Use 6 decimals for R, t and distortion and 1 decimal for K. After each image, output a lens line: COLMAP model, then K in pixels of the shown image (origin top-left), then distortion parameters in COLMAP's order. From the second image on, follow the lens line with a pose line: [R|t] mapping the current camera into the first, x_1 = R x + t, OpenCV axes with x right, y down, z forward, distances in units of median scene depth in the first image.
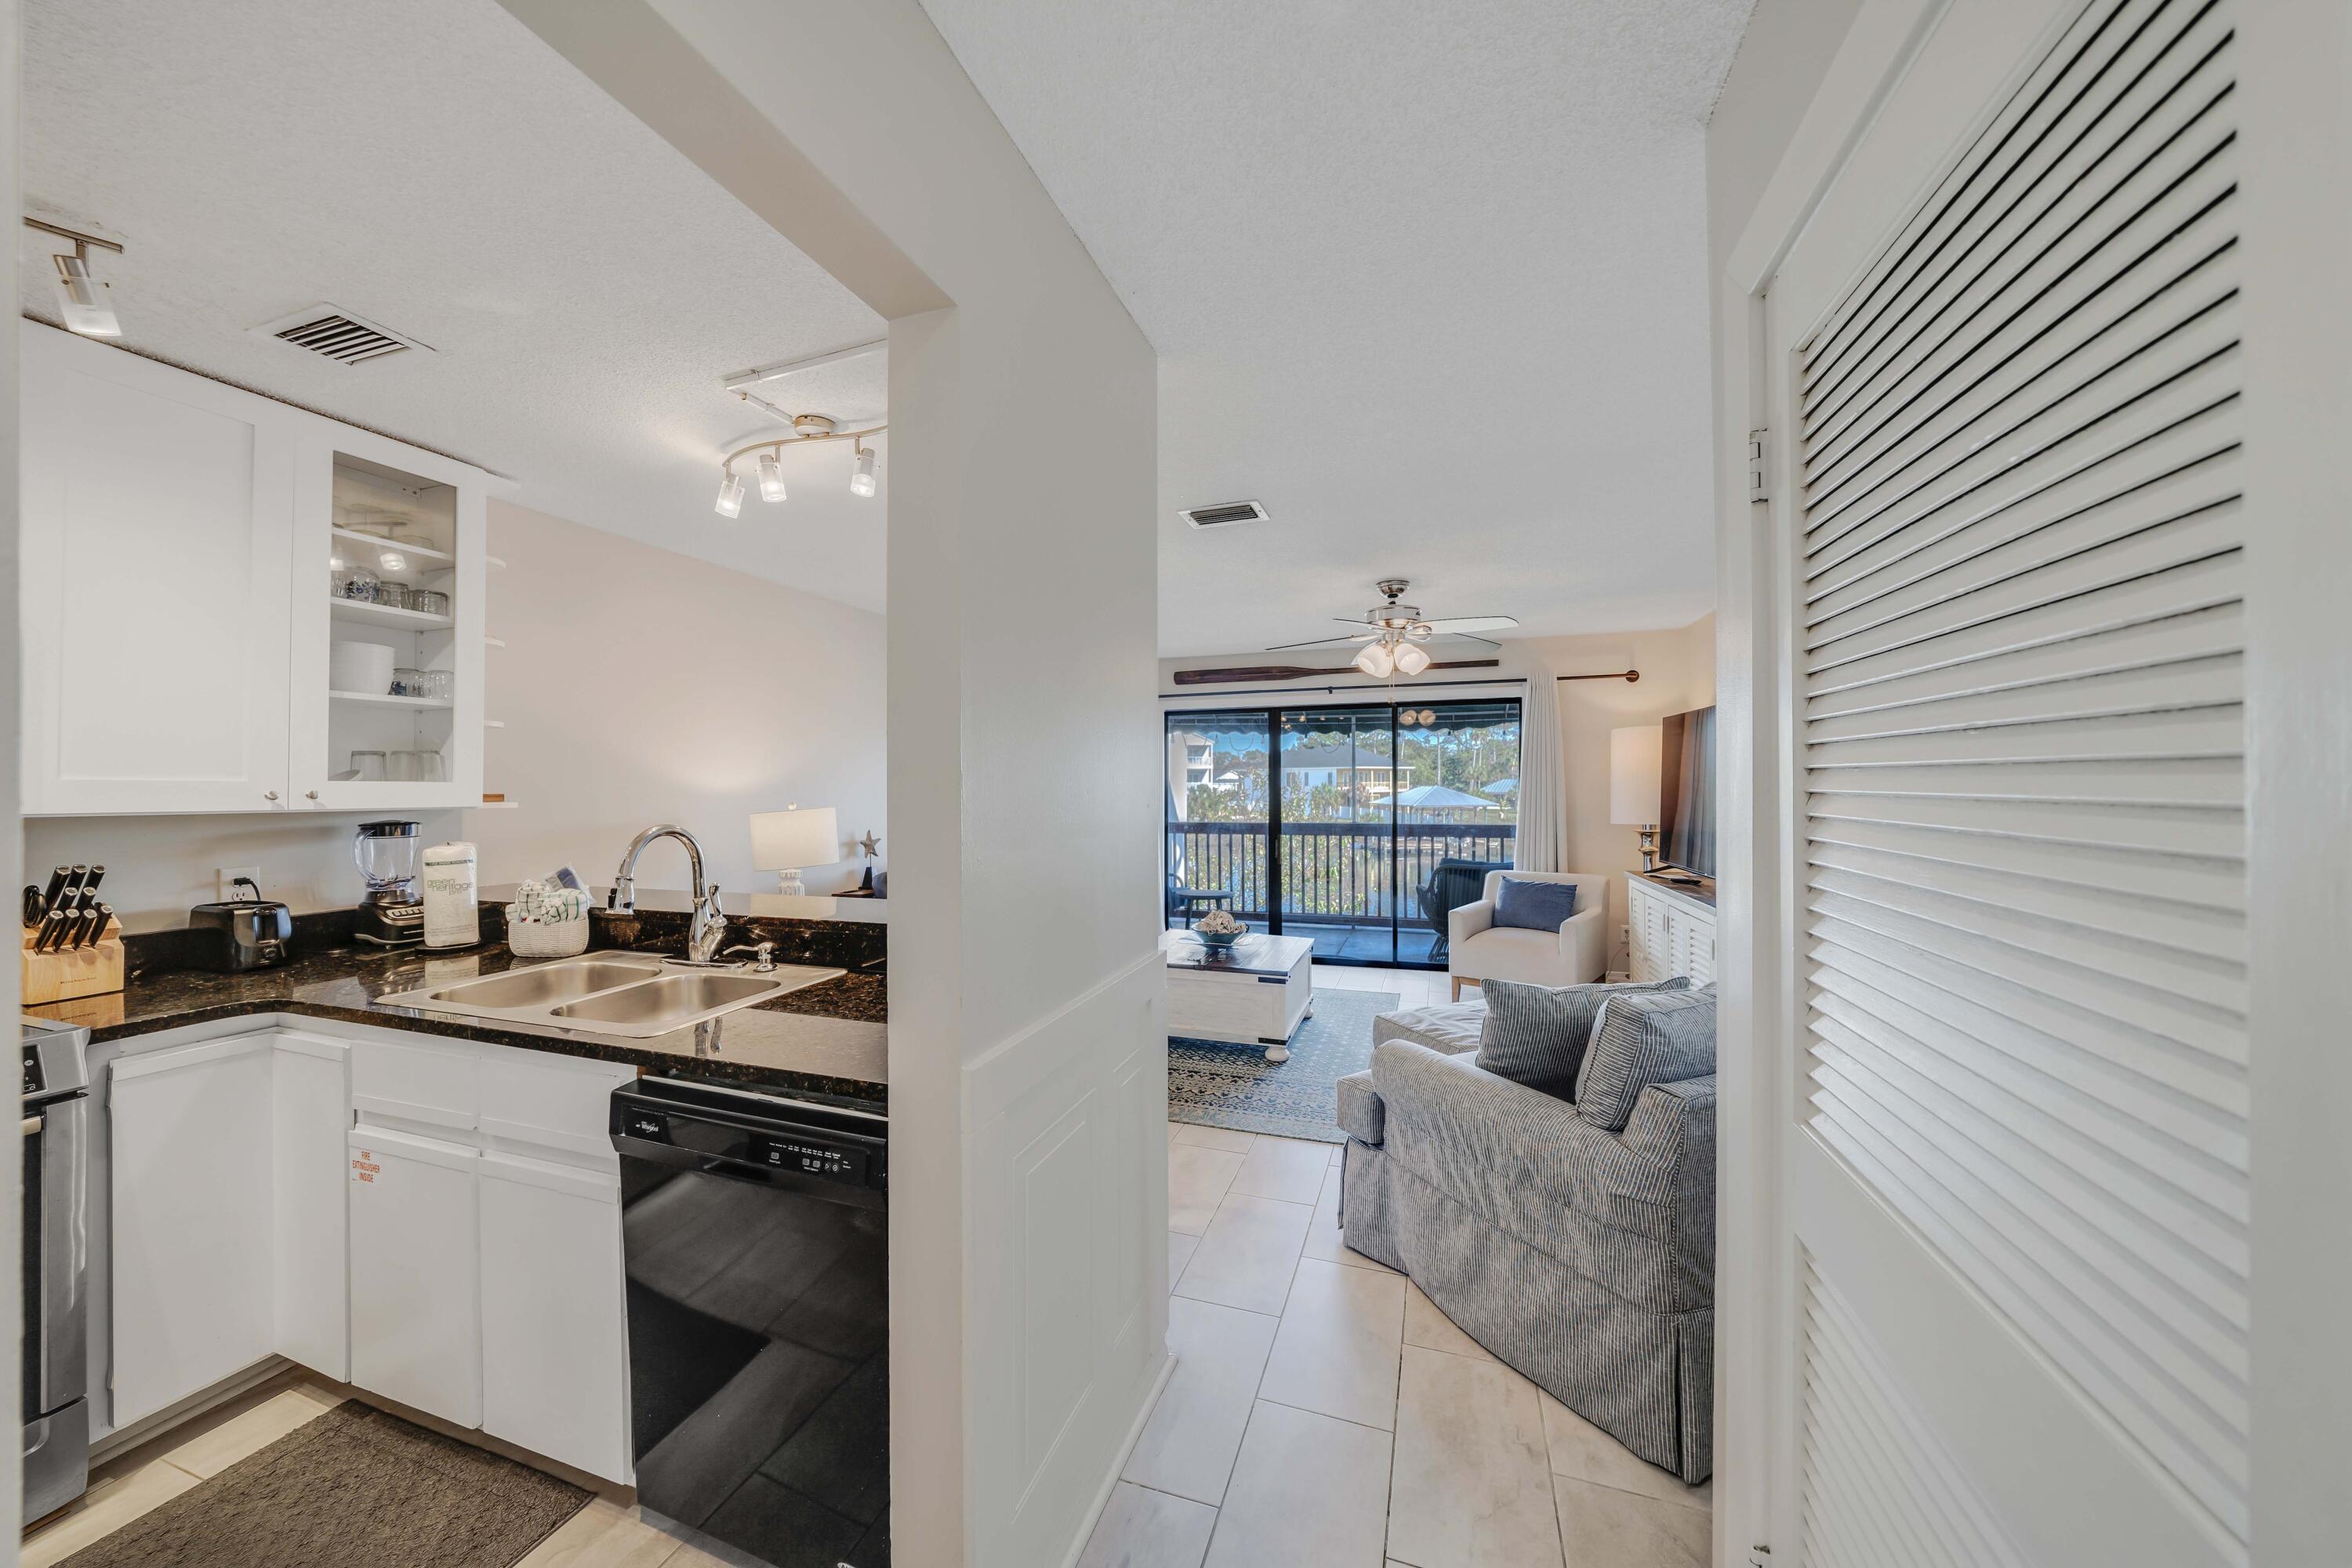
lens RADIAL K [[808.6, 0, 1164.9], [0, 808.6, 777.1], [0, 0, 1]] dist [-0.005292, -0.000114]
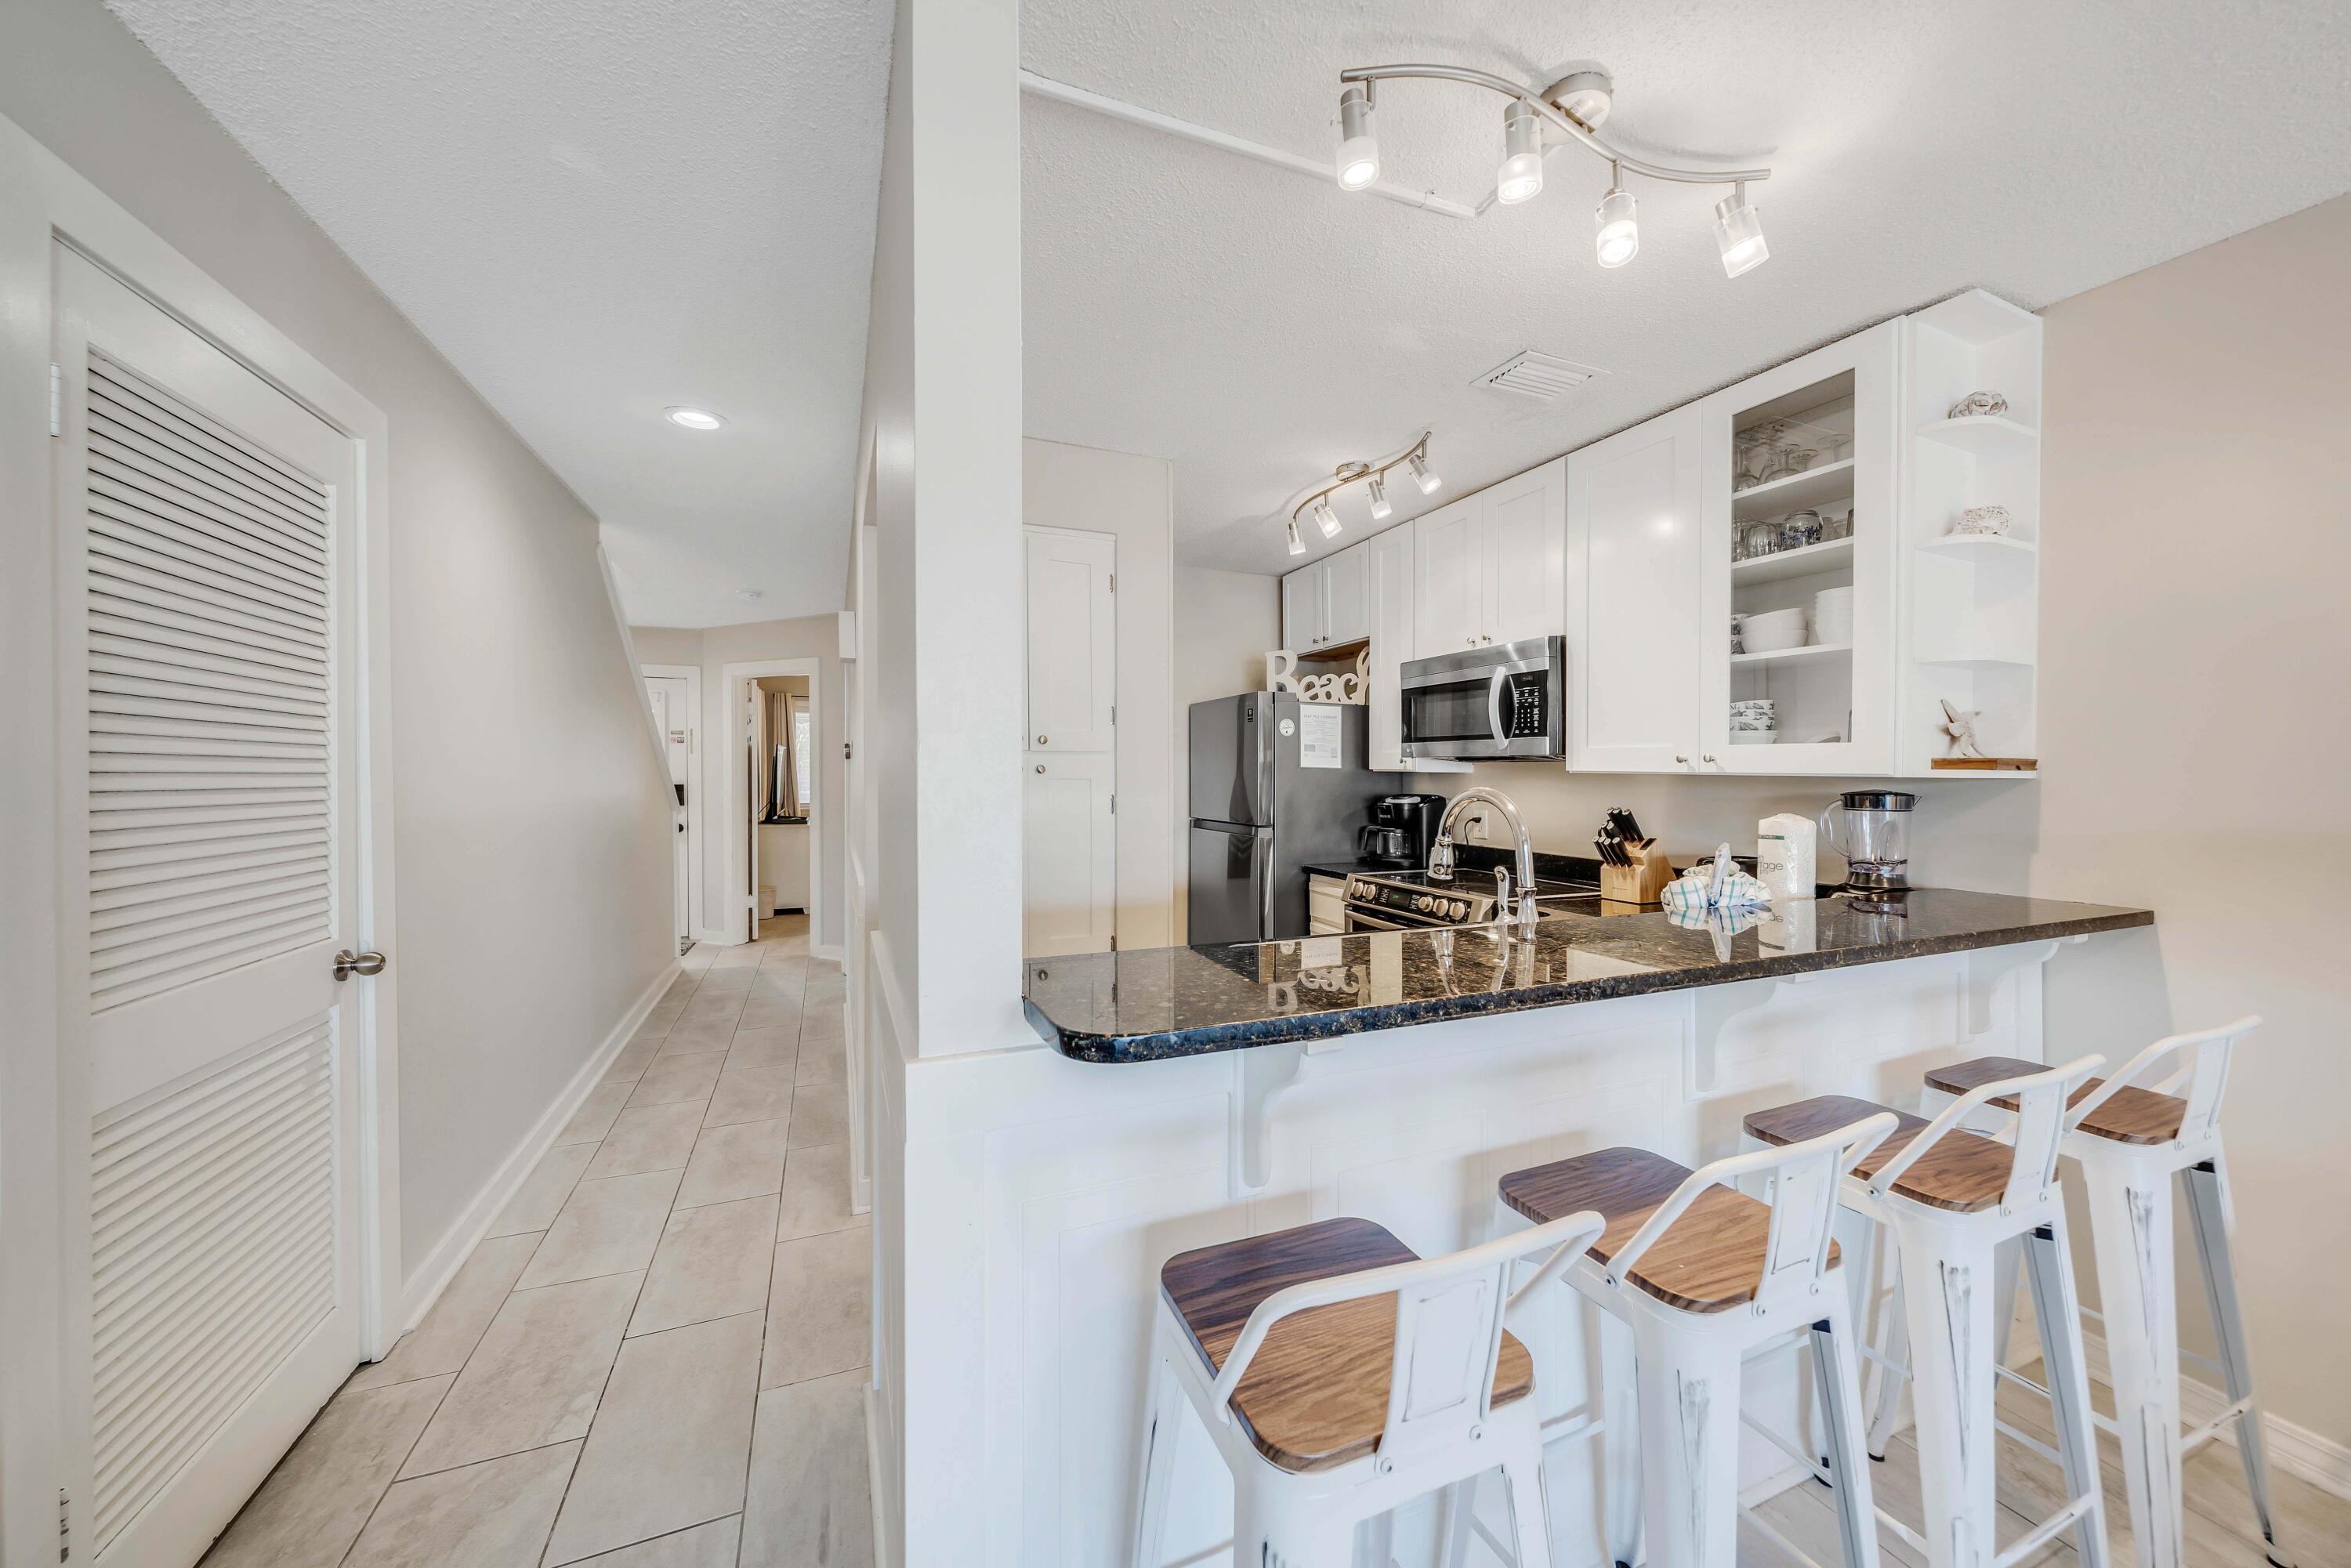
lens RADIAL K [[819.3, 0, 1150.5], [0, 819.3, 780.3], [0, 0, 1]] dist [0.004359, 0.000053]
pose [[-0.762638, 0.017427, -0.646591, 0.180432], [0.011699, 0.999845, 0.013150, 0.025878], [0.646720, 0.002464, -0.762723, 1.255258]]
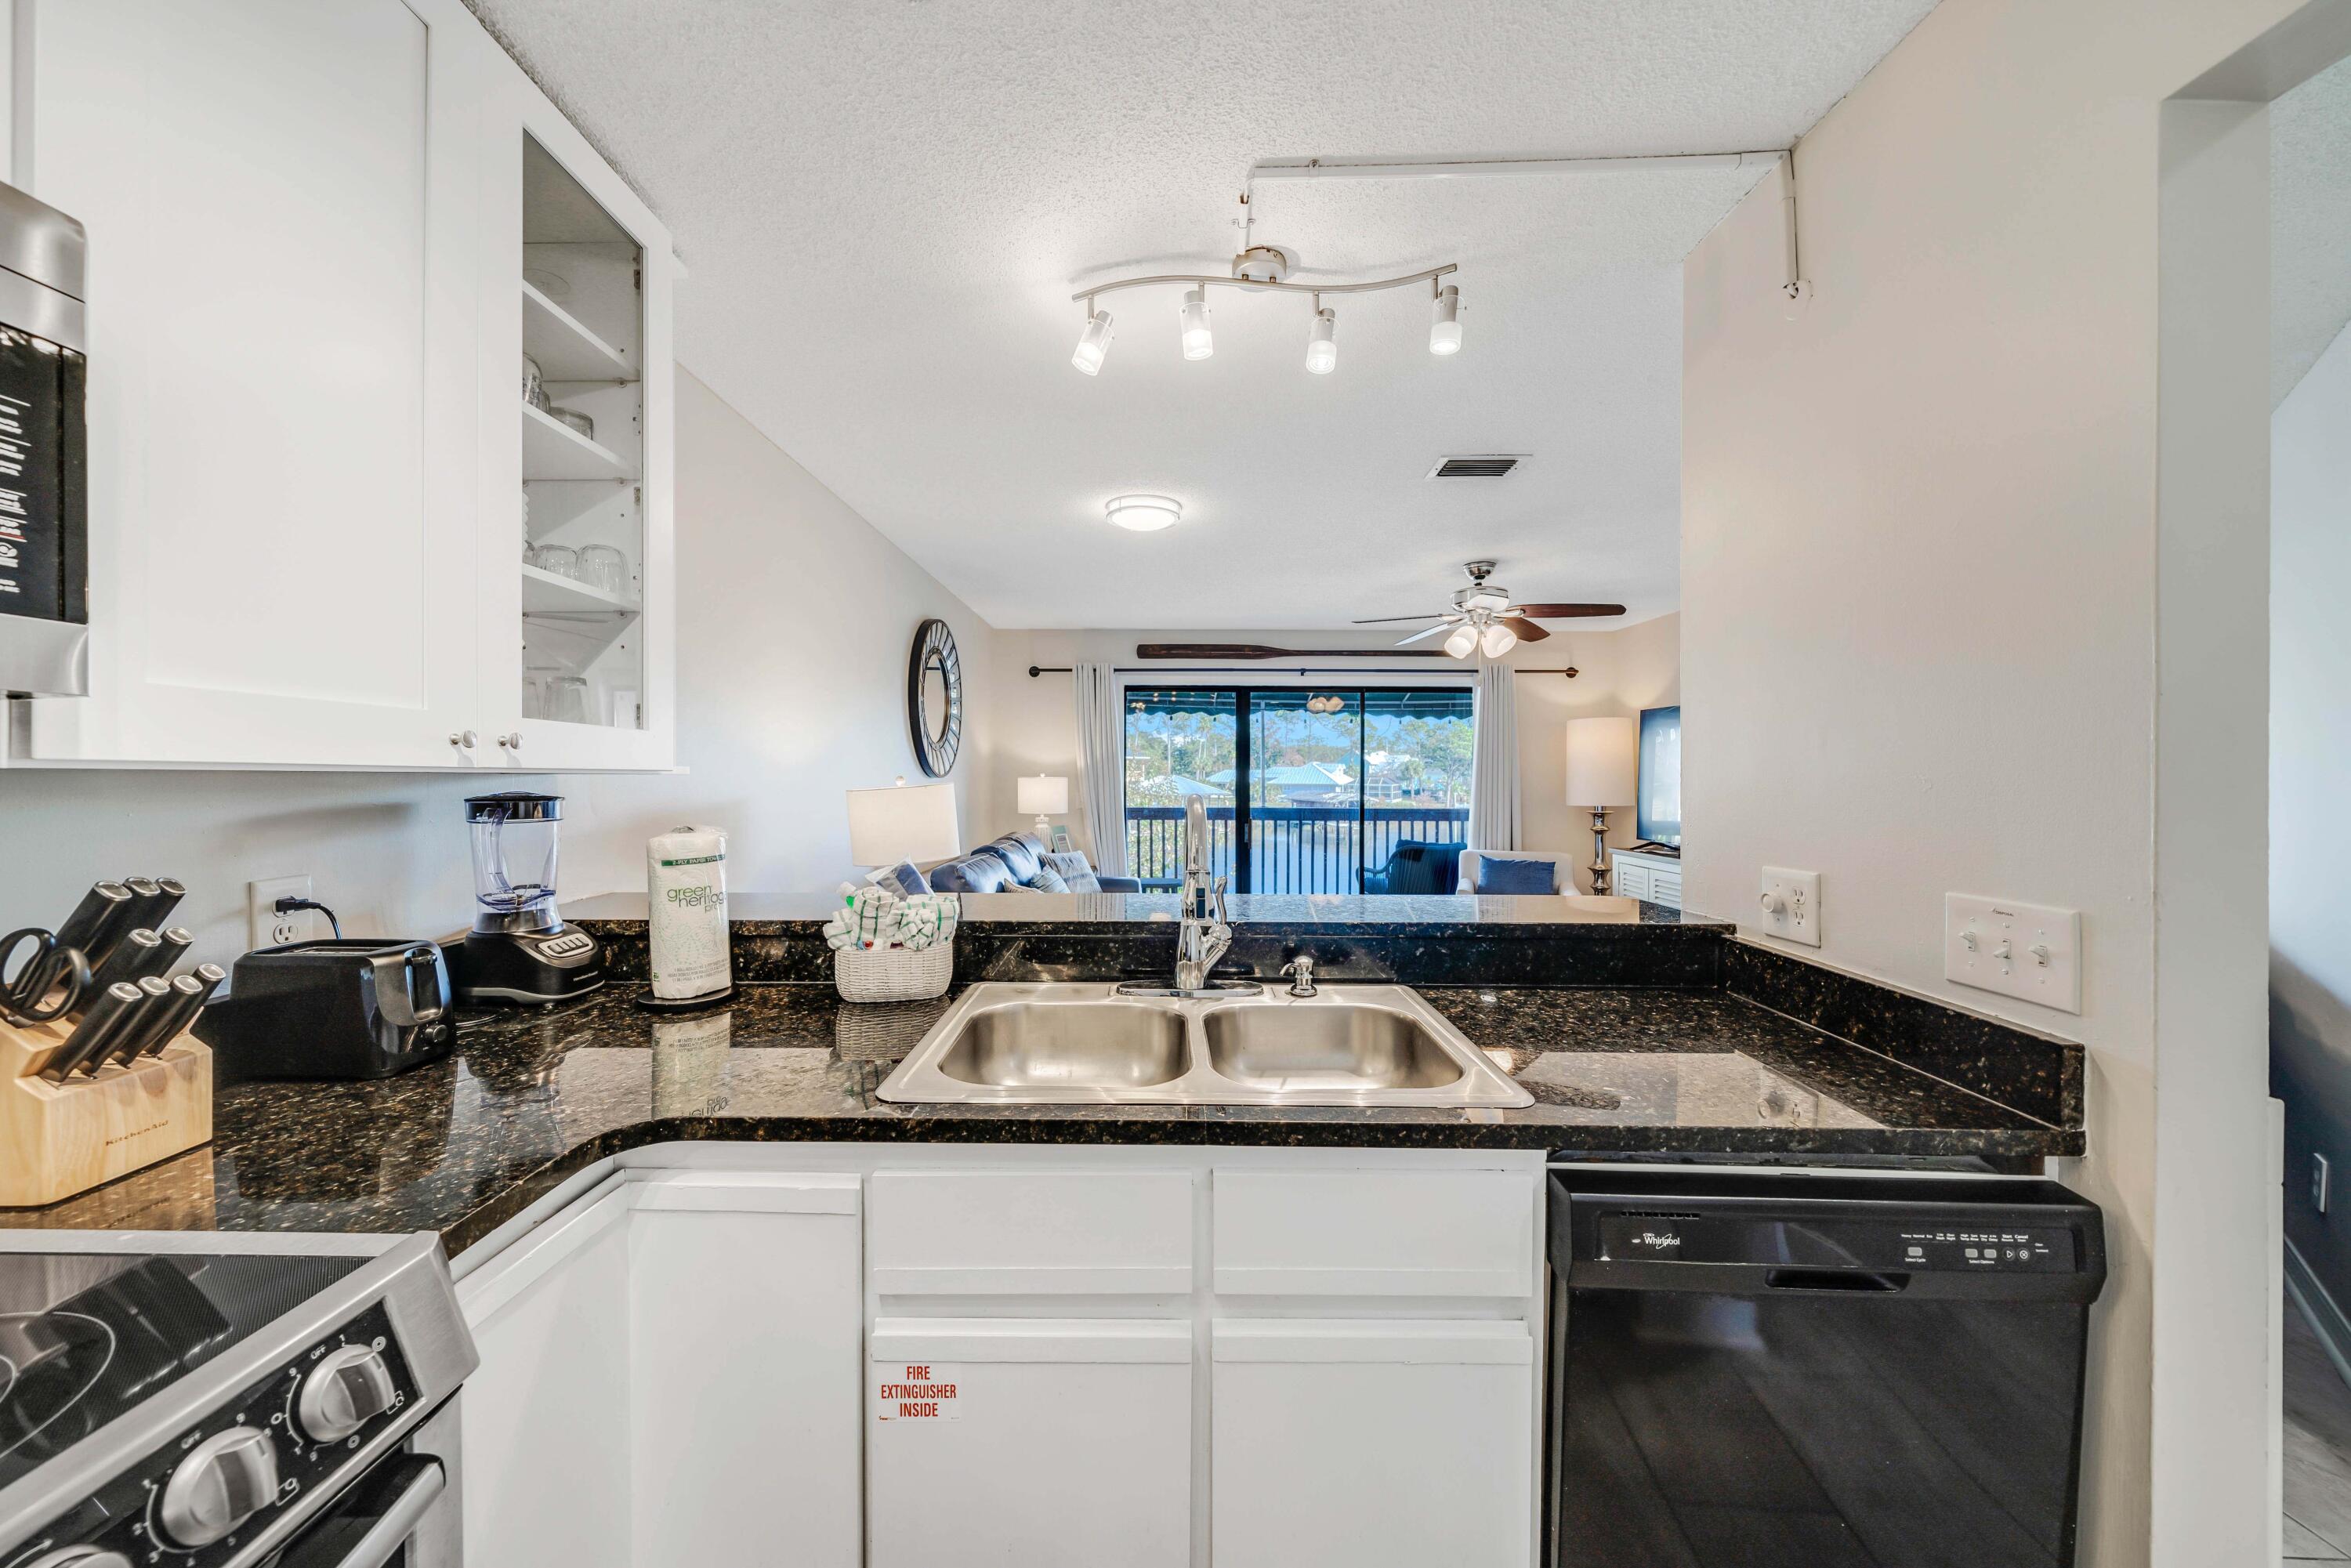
lens RADIAL K [[819.3, 0, 1150.5], [0, 819.3, 780.3], [0, 0, 1]] dist [0.004359, 0.000053]
pose [[0.948001, 0.010372, 0.318099, -0.765415], [-0.016028, 0.999756, 0.015171, 0.031005], [-0.317865, -0.019481, 0.947936, 0.302378]]
